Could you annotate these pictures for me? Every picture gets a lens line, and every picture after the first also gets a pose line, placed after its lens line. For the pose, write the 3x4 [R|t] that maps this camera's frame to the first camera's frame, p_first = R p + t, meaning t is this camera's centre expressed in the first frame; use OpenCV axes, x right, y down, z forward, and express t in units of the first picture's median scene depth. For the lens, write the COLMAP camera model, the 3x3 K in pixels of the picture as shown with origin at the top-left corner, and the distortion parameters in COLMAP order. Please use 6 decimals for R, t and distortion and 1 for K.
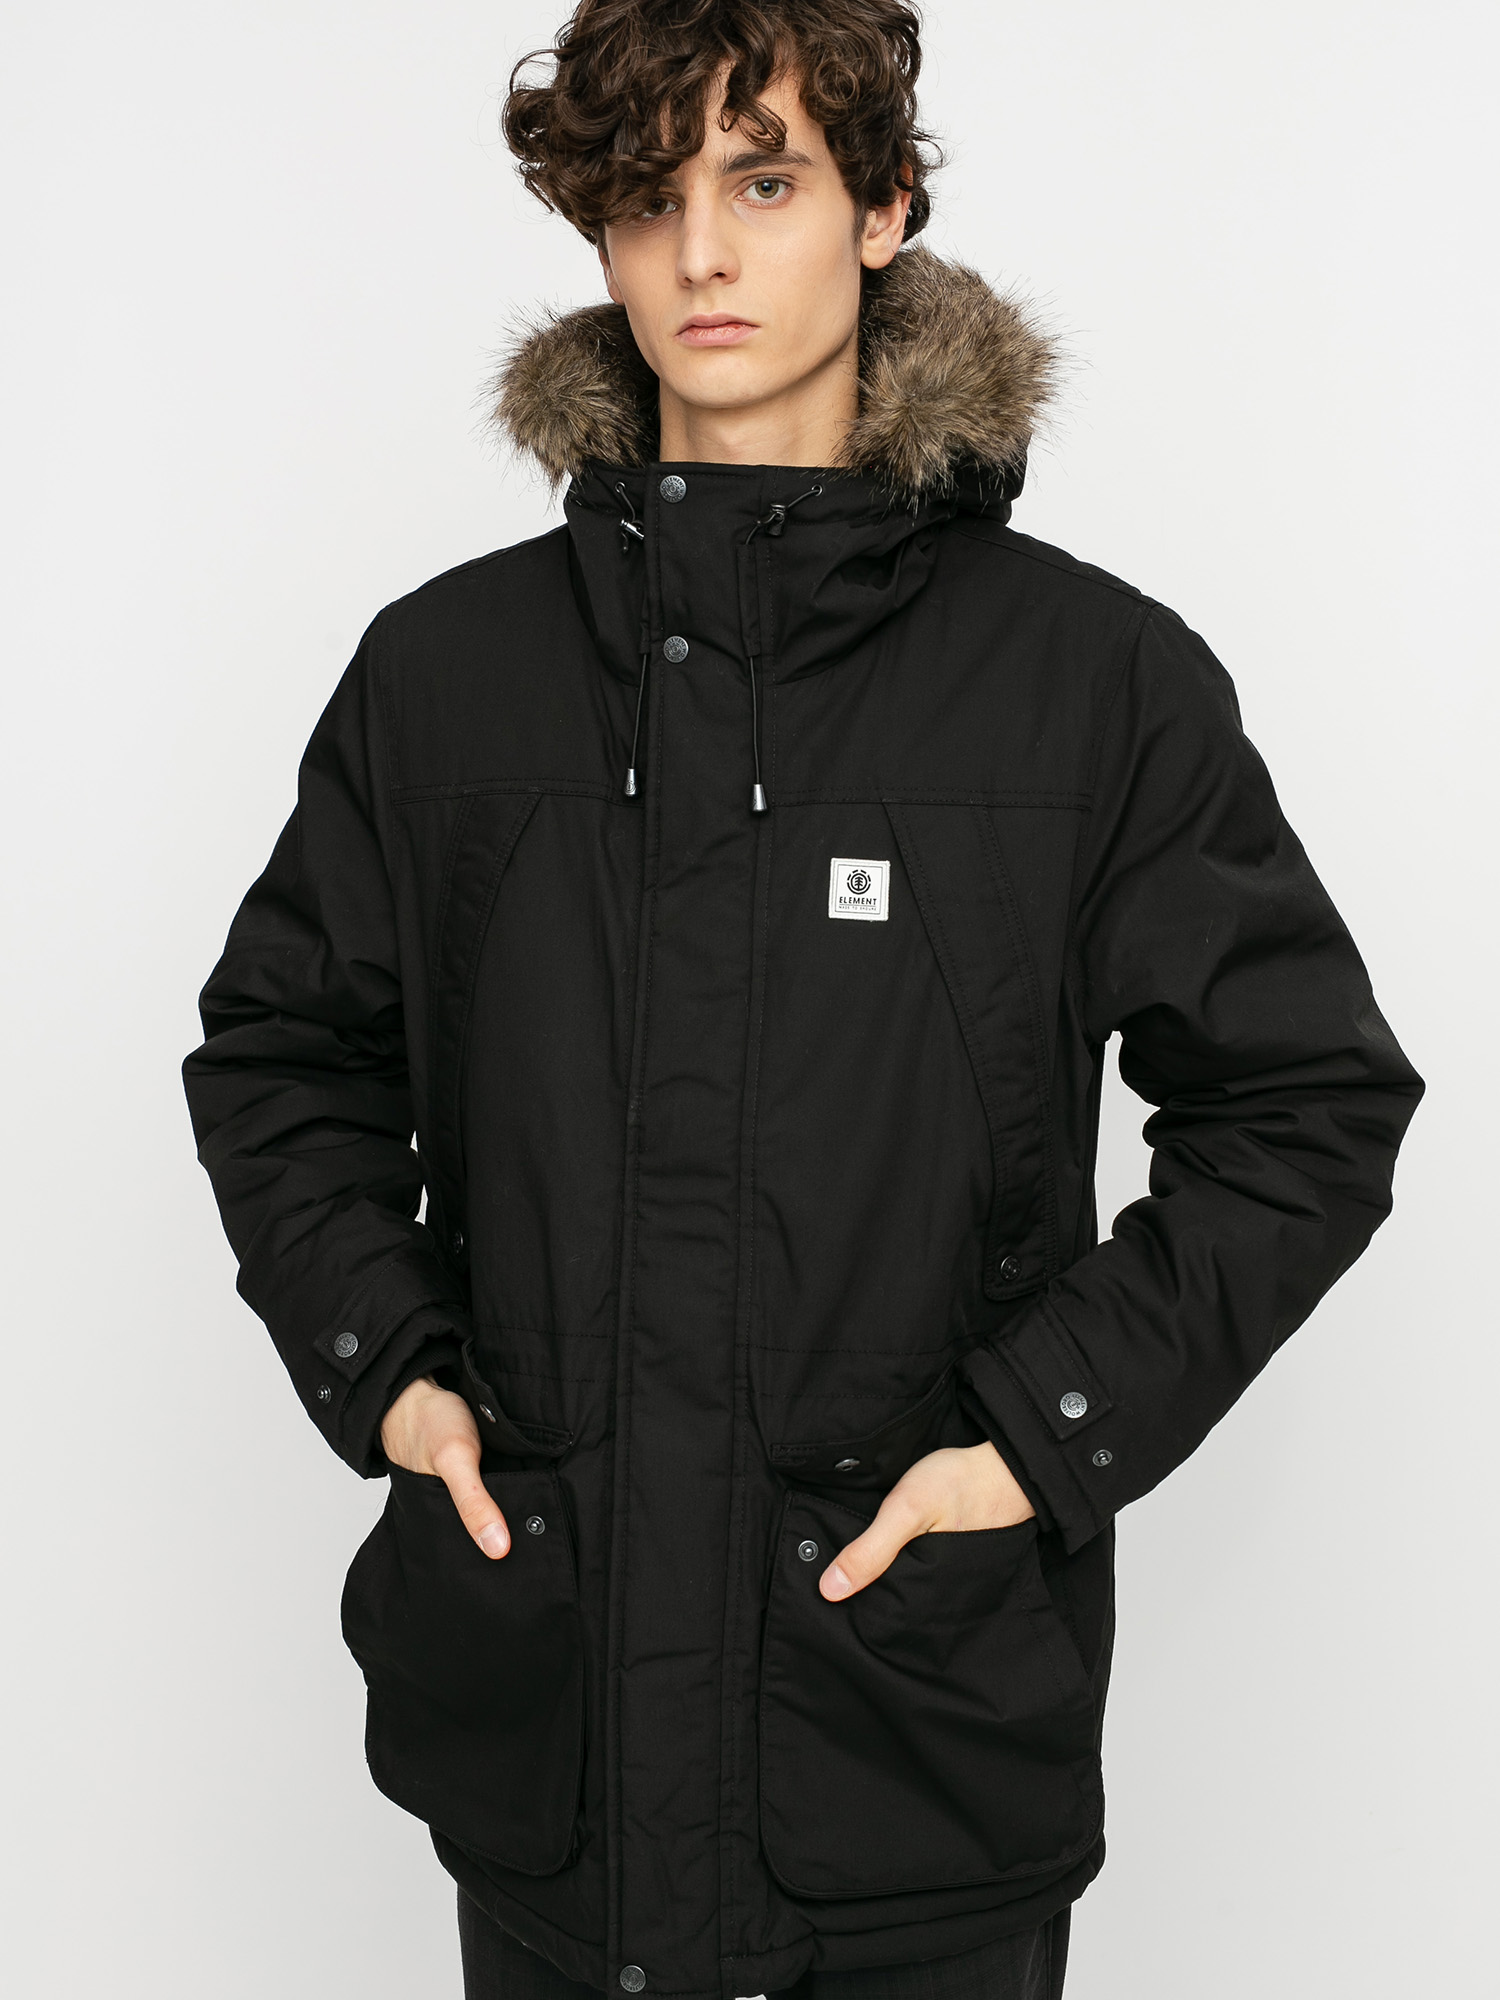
lens RADIAL K [[2802.0, 0, 750.9], [0, 2802.0, 1001.9], [0, 0, 1]] dist [-0.030592, 0.000000]
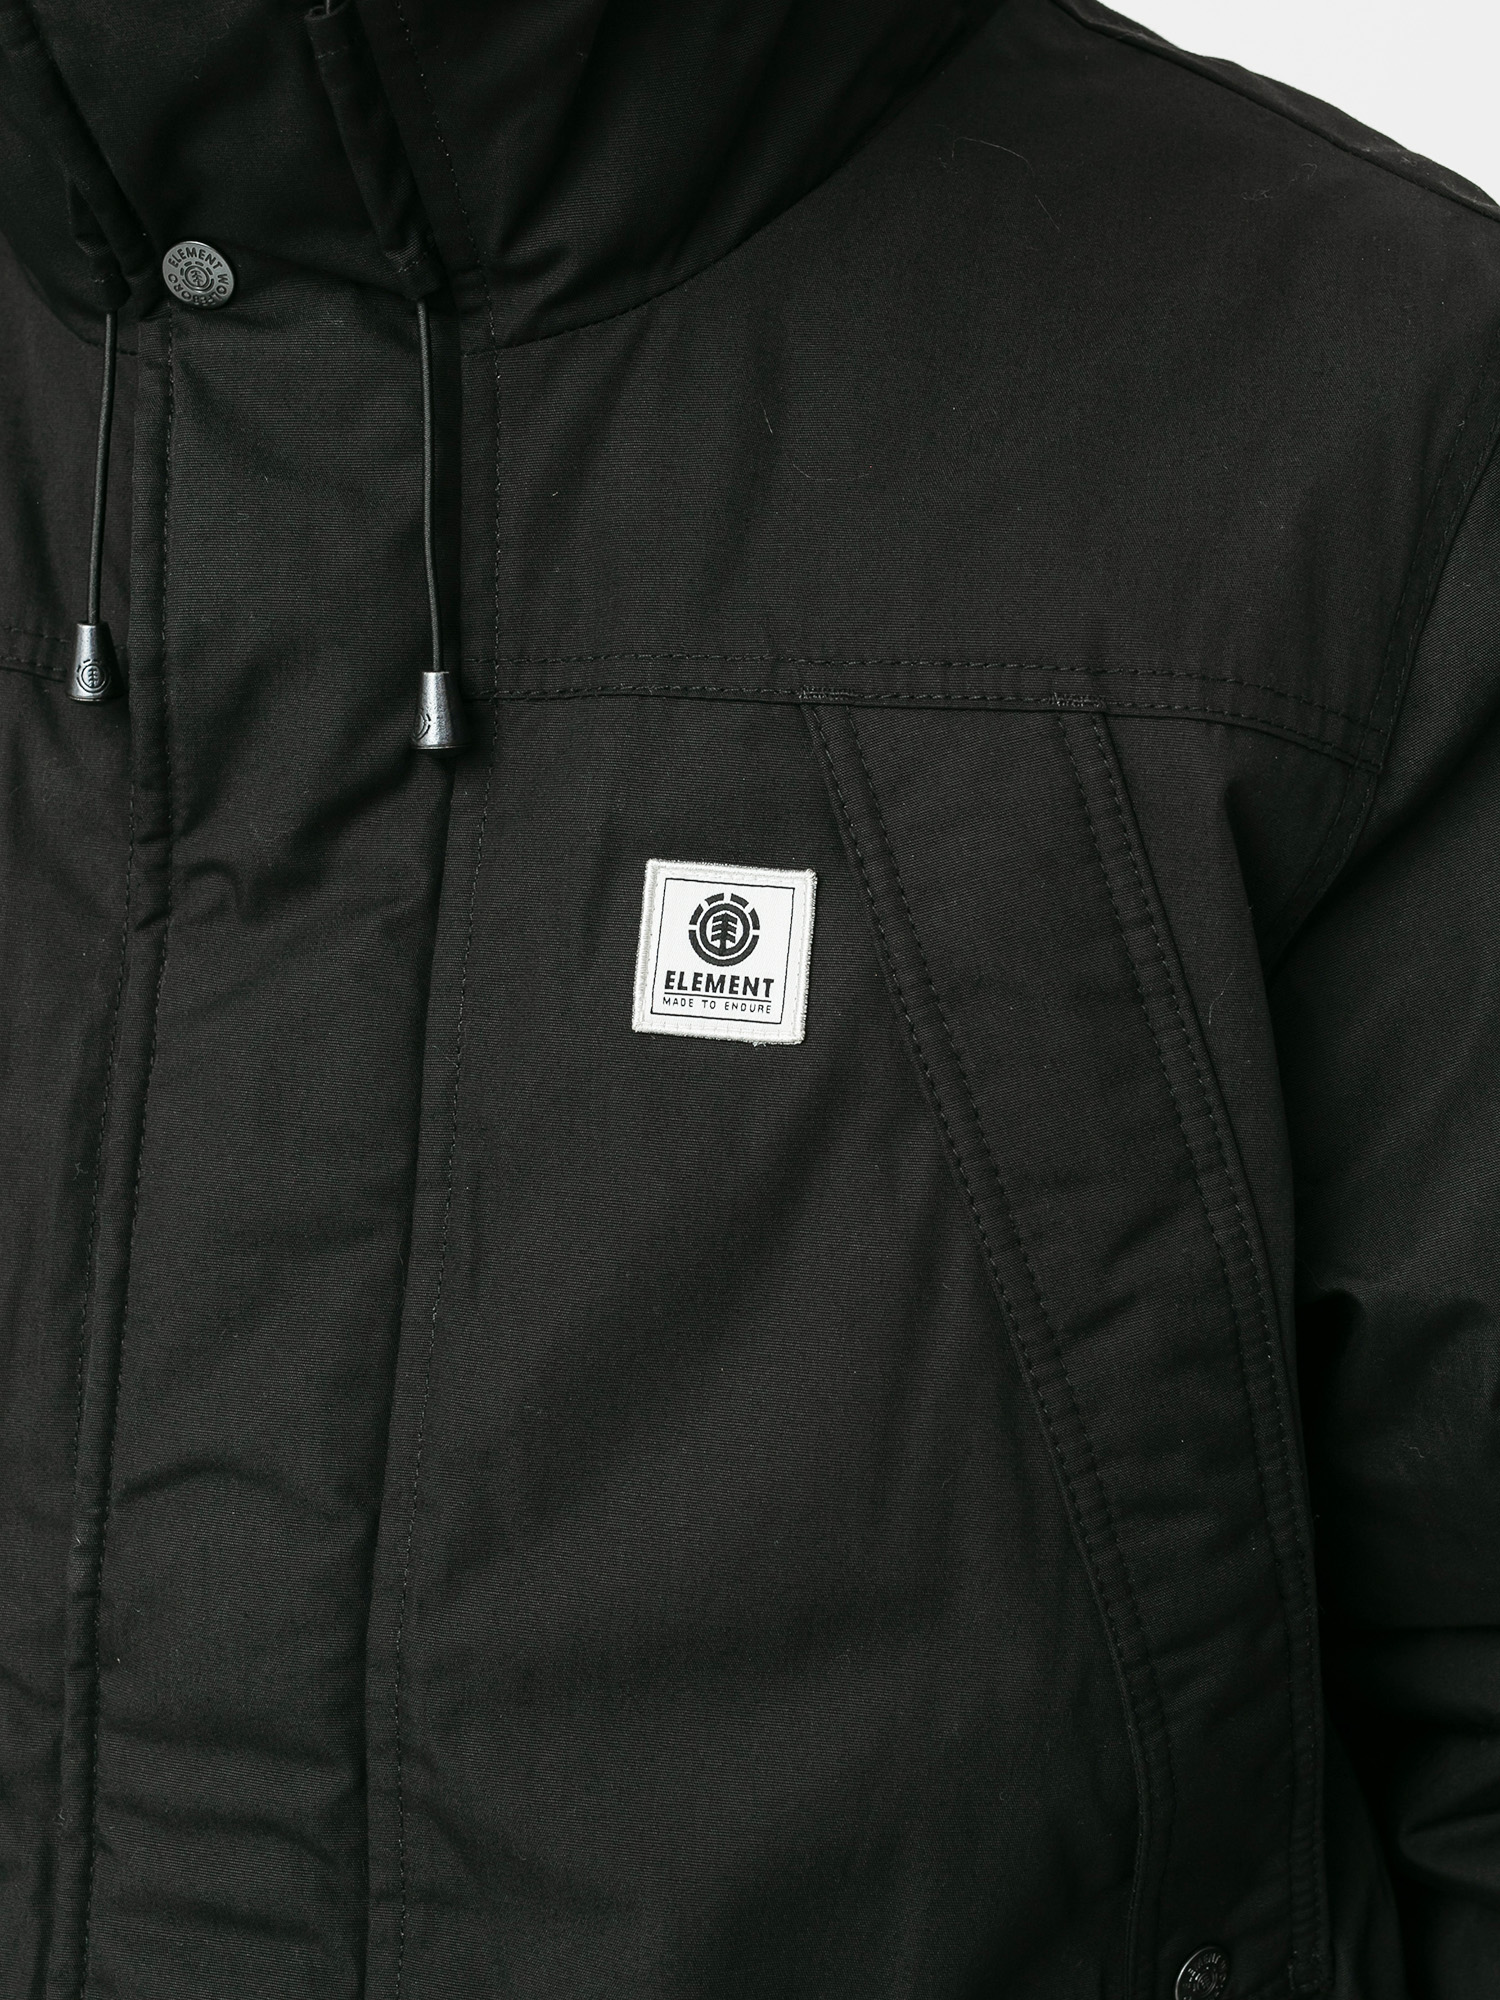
lens RADIAL K [[2802.0, 0, 746.8], [0, 2802.0, 993.4], [0, 0, 1]] dist [-0.030592, 0.000000]
pose [[0.980679, 0.025761, -0.193919, 0.108773], [-0.031305, 0.999183, -0.025578, -0.026196], [0.193101, 0.031154, 0.980684, 0.661667]]
